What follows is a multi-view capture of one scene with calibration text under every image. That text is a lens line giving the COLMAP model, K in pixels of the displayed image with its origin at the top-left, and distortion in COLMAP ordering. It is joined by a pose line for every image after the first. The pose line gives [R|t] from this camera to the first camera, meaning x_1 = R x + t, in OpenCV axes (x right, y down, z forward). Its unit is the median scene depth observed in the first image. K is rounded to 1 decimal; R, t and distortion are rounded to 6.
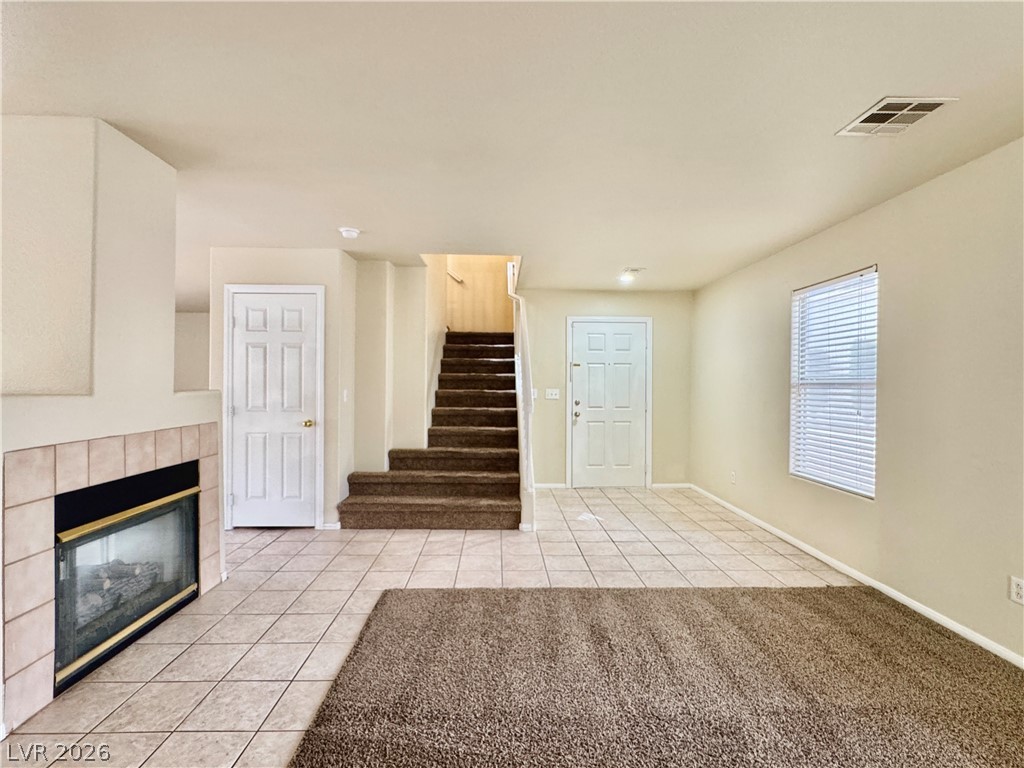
lens RADIAL K [[483.6, 0, 510.2], [0, 483.6, 384.6], [0, 0, 1]] dist [-0.002891, 0.000122]
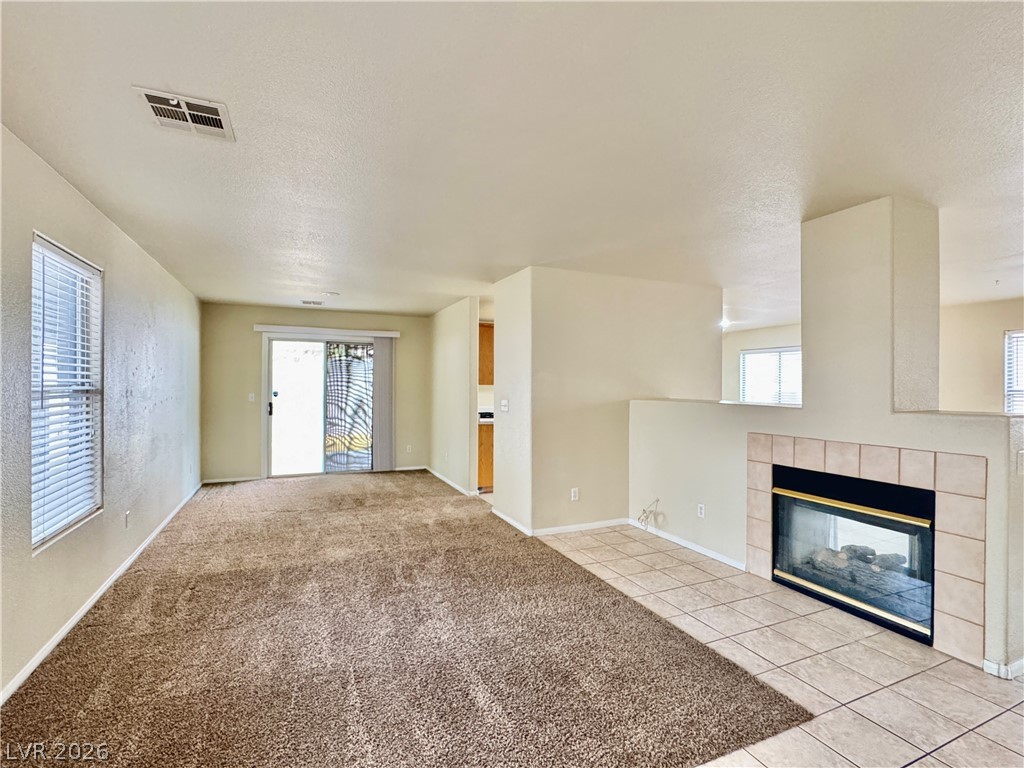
lens RADIAL K [[483.6, 0, 510.6], [0, 483.6, 387.5], [0, 0, 1]] dist [-0.002891, 0.000122]
pose [[-0.926486, -0.005890, -0.376283, 0.457527], [-0.007348, 0.999970, 0.002439, -0.034372], [0.376257, 0.005025, -0.926502, 1.744619]]
